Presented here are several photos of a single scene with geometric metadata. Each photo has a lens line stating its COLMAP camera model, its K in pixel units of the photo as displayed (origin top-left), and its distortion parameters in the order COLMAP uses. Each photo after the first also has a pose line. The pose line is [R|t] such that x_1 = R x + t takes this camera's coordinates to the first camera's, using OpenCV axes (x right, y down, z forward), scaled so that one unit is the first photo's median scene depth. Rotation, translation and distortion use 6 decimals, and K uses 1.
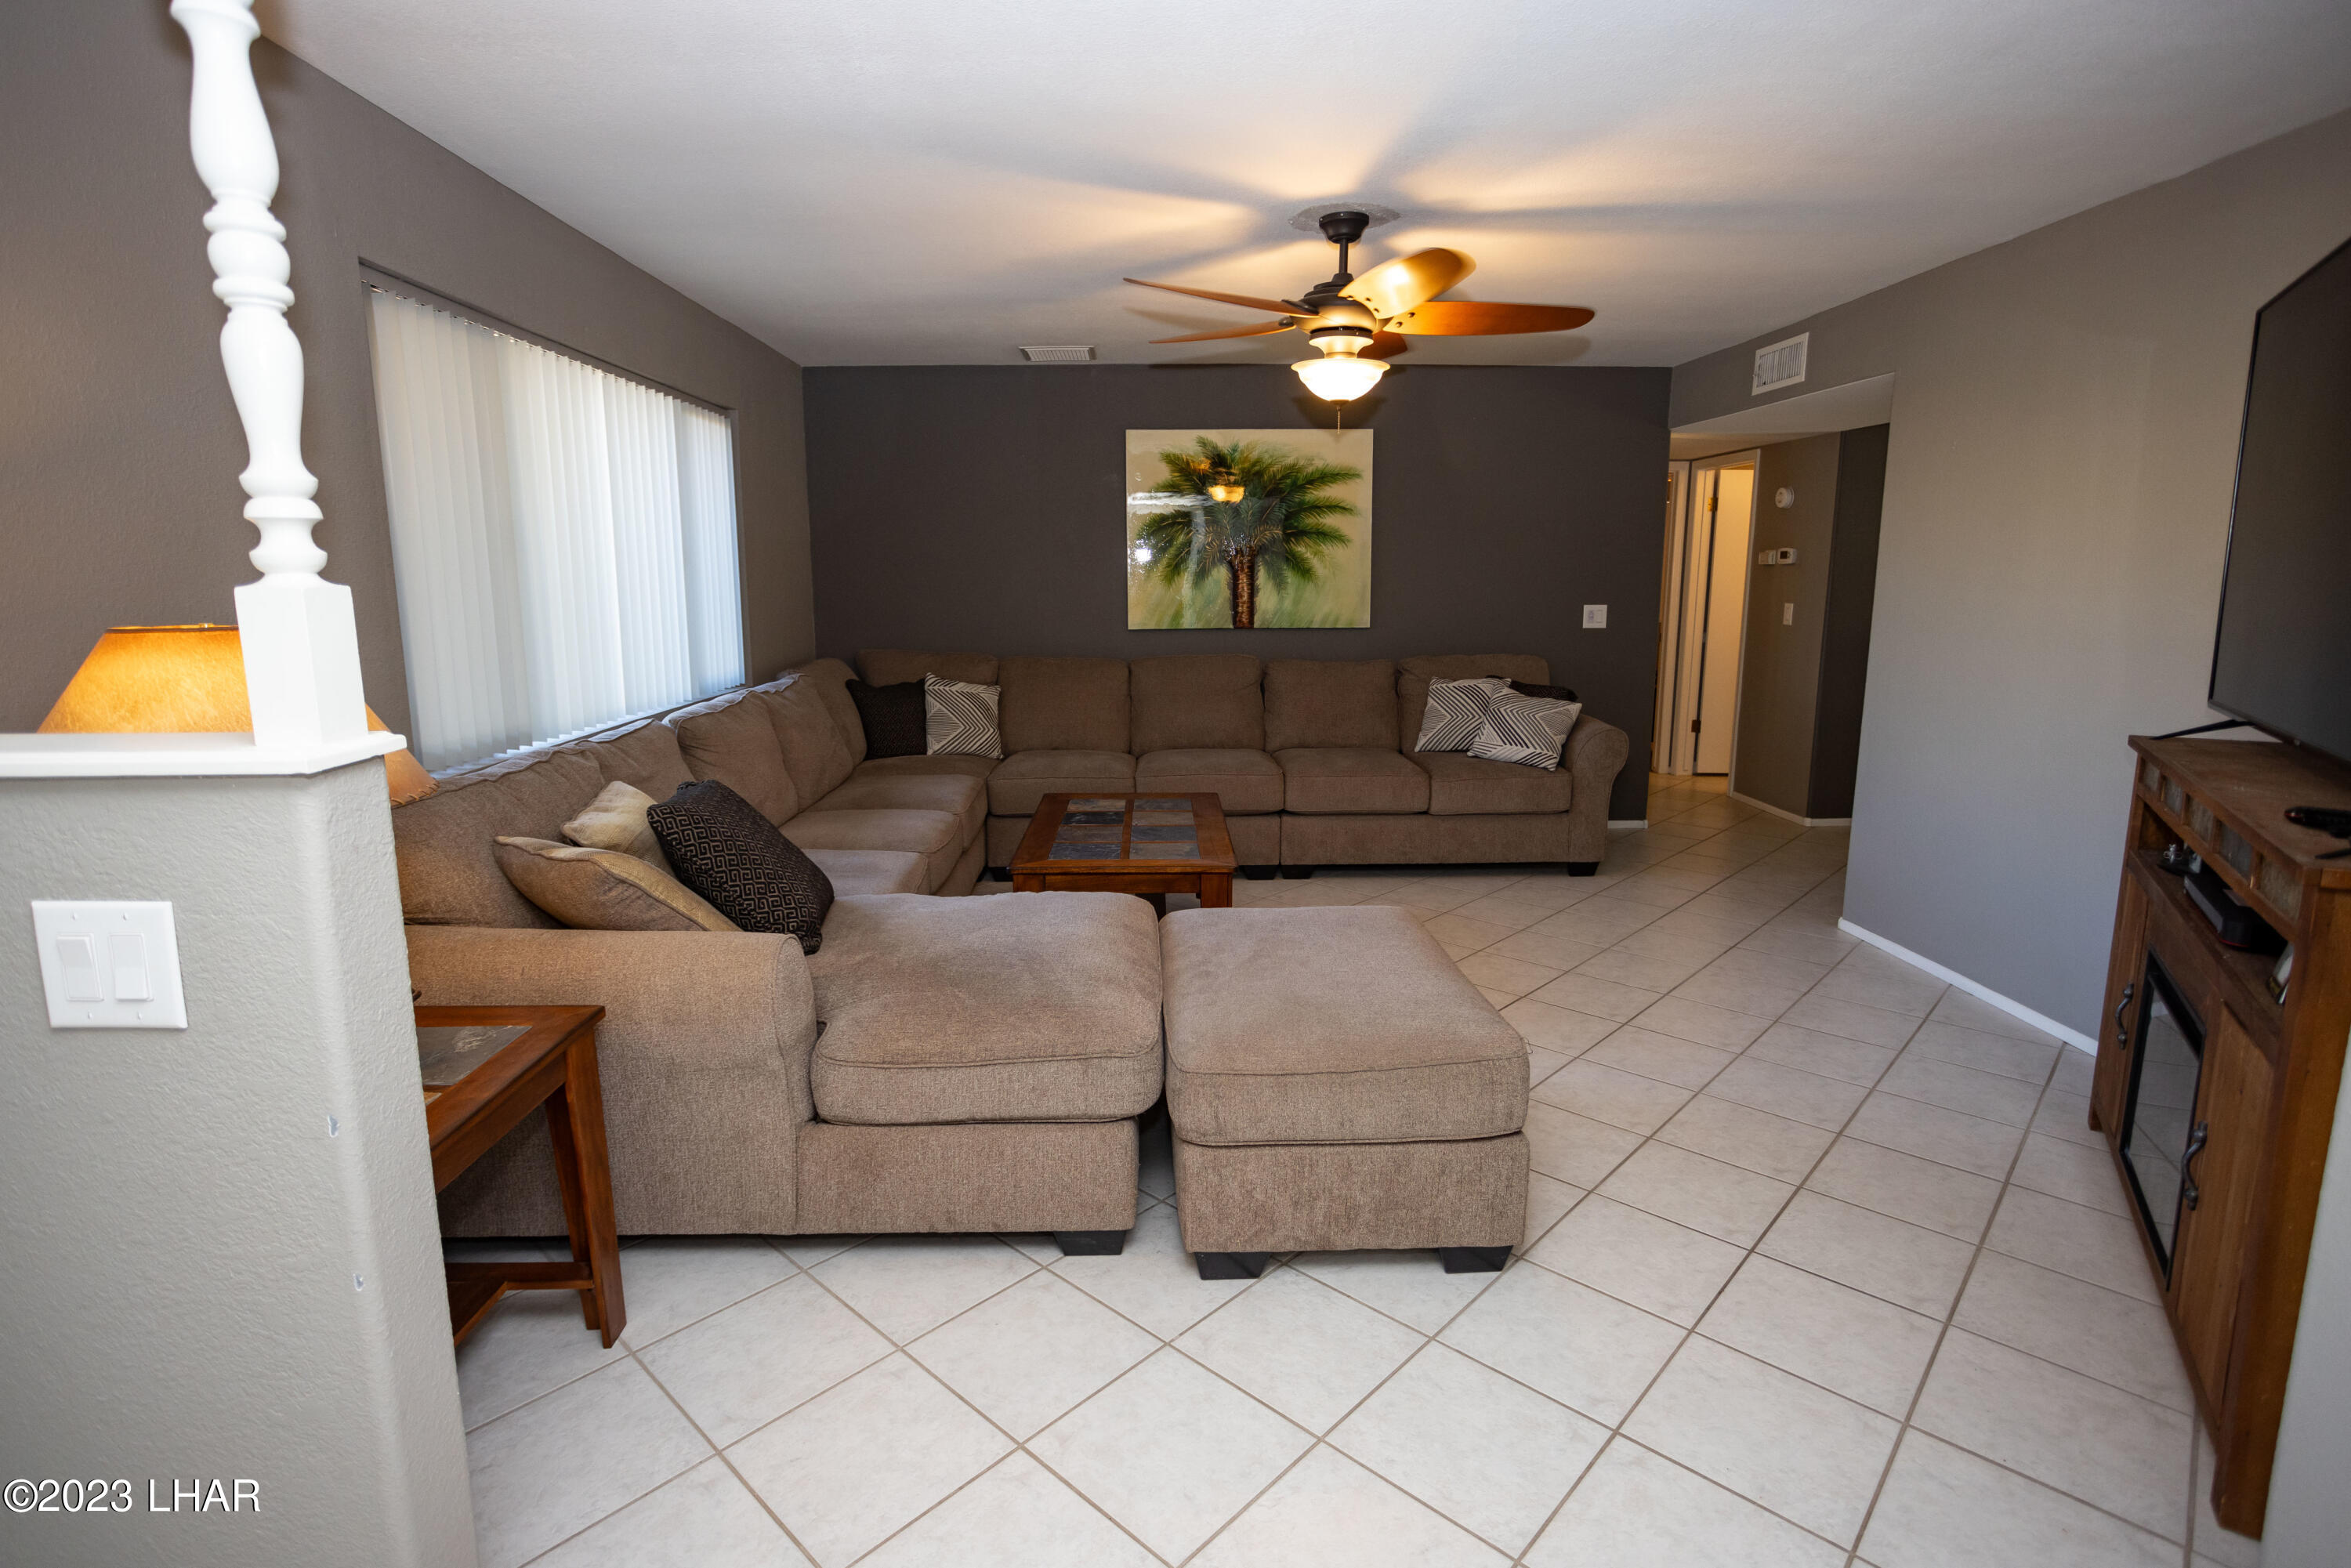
lens RADIAL K [[1149.2, 0, 1177.9], [0, 1149.2, 772.7], [0, 0, 1]] dist [-0.017189, 0.006580]
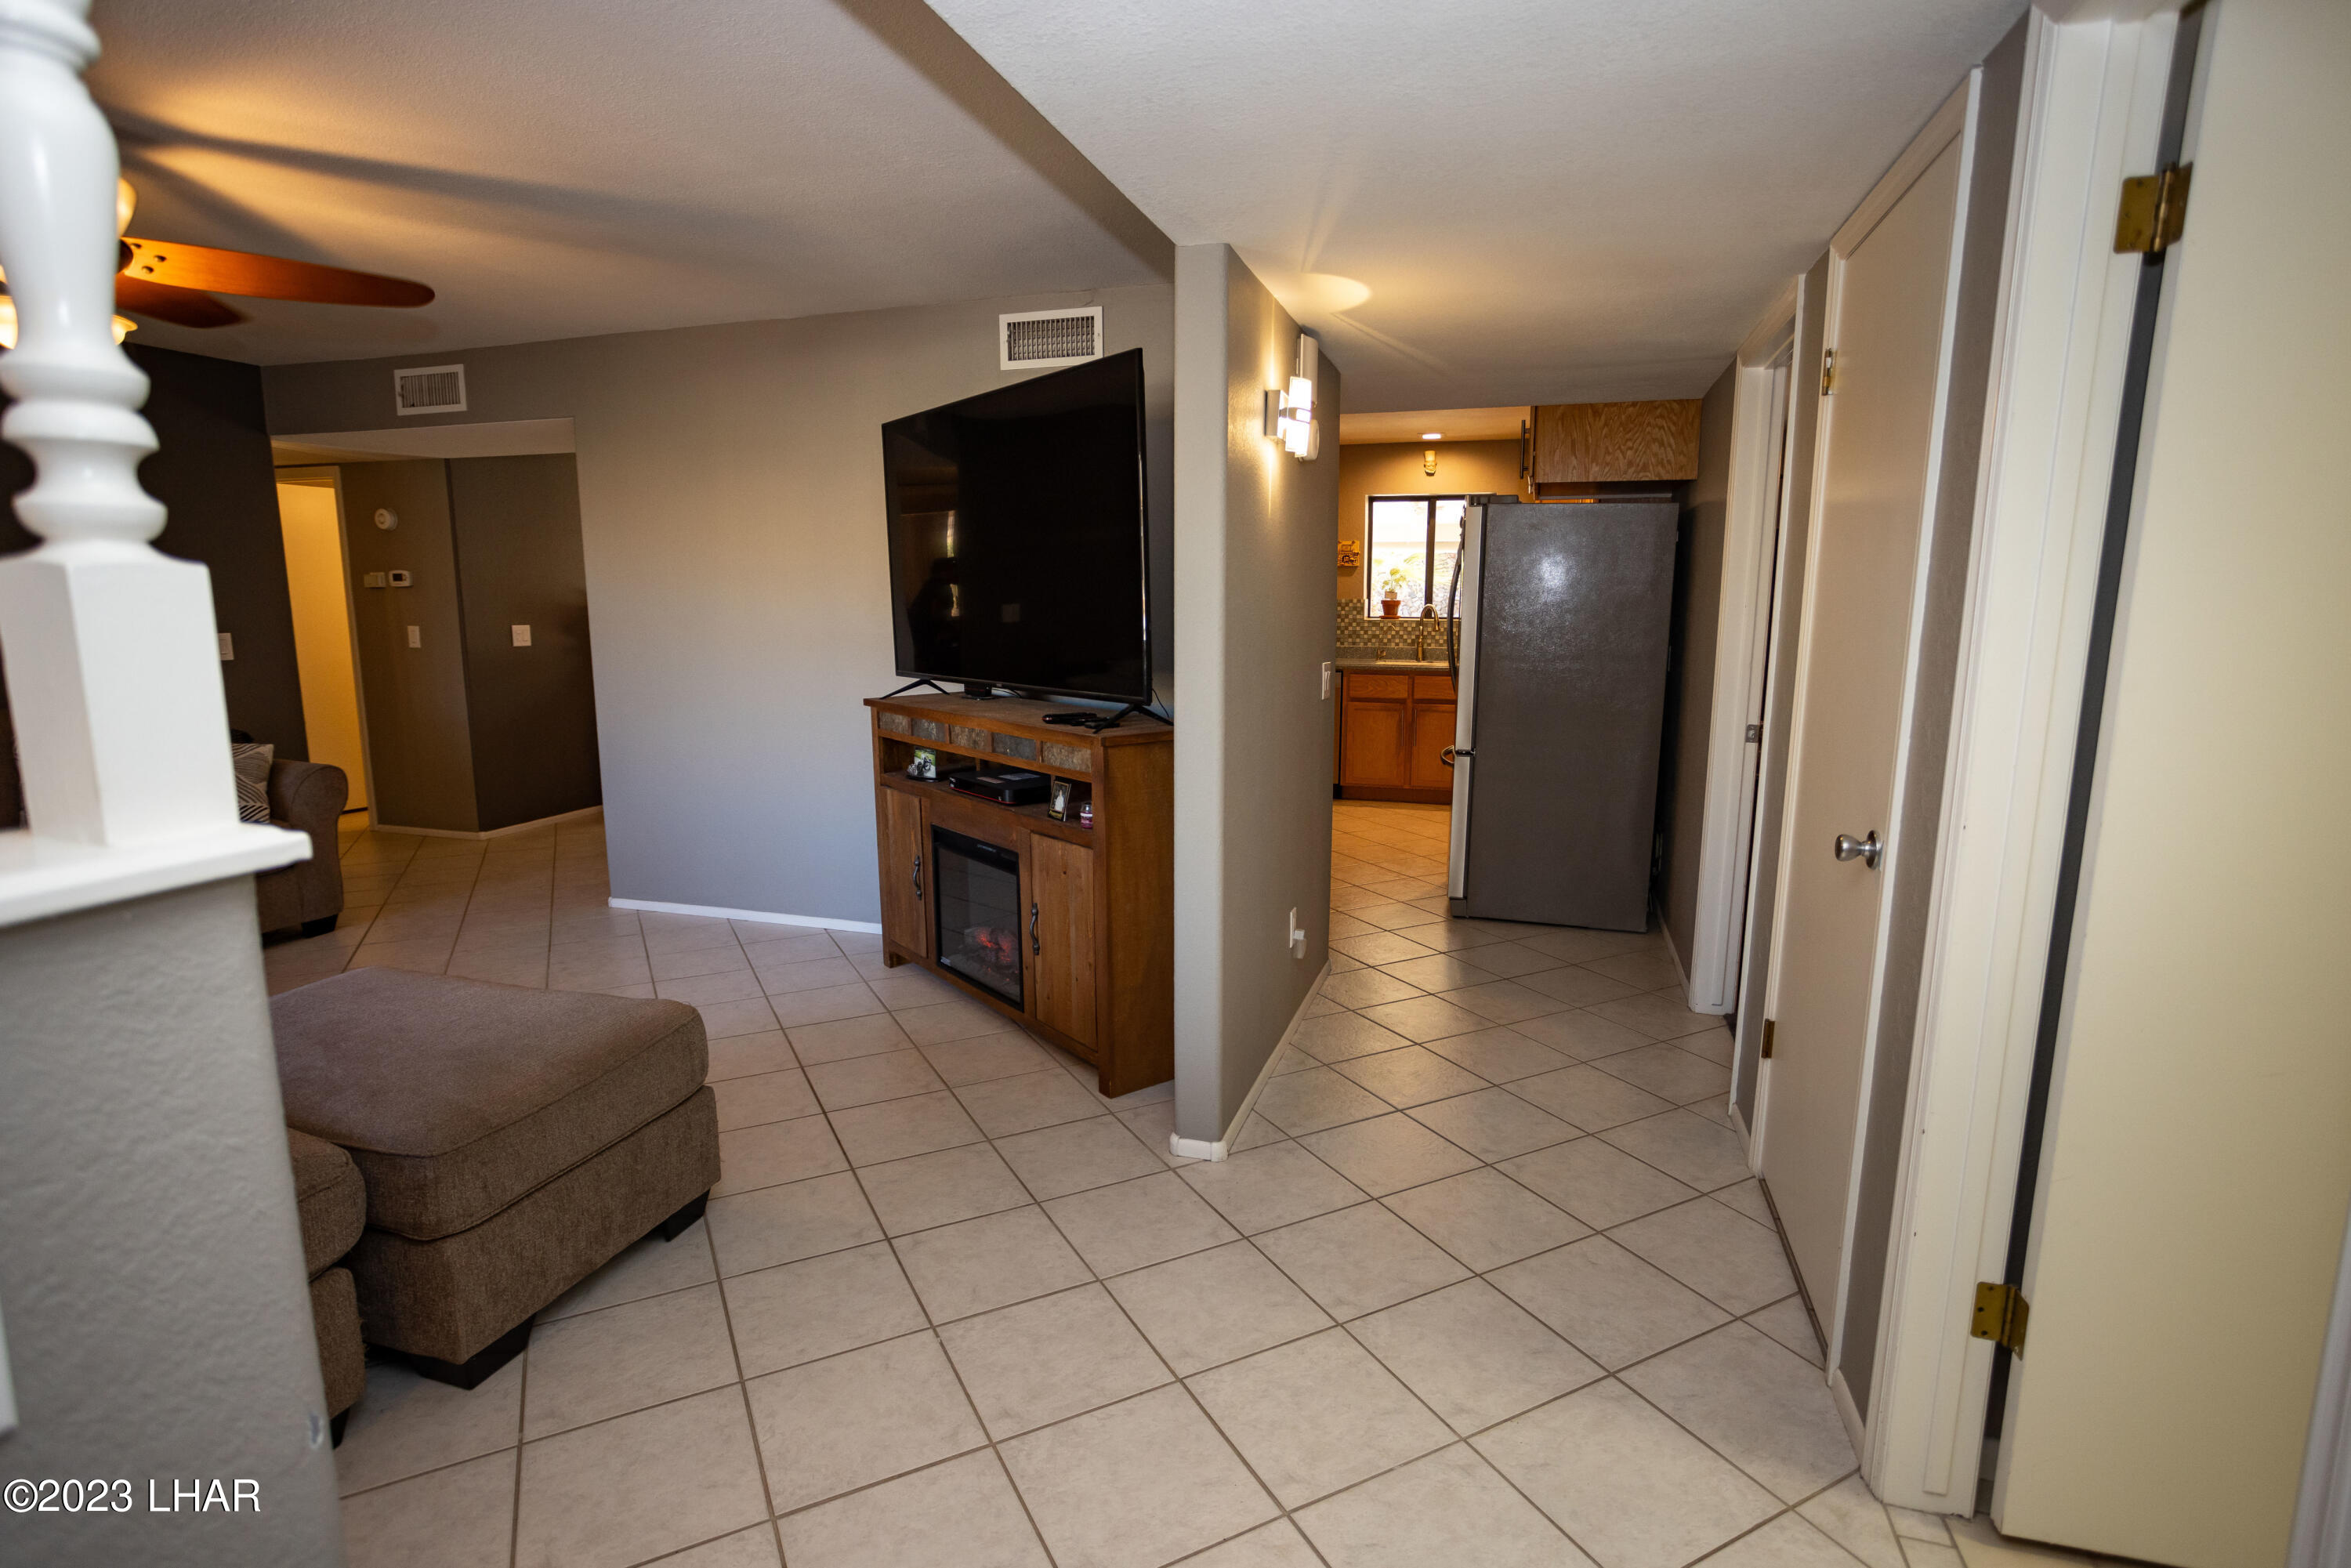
lens RADIAL K [[1149.2, 0, 1180.8], [0, 1149.2, 785.2], [0, 0, 1]] dist [-0.017189, 0.006580]
pose [[0.326283, -0.151509, 0.933051, -0.540534], [0.164185, 0.981152, 0.101905, -0.009617], [-0.930904, 0.119943, 0.345009, 0.140851]]
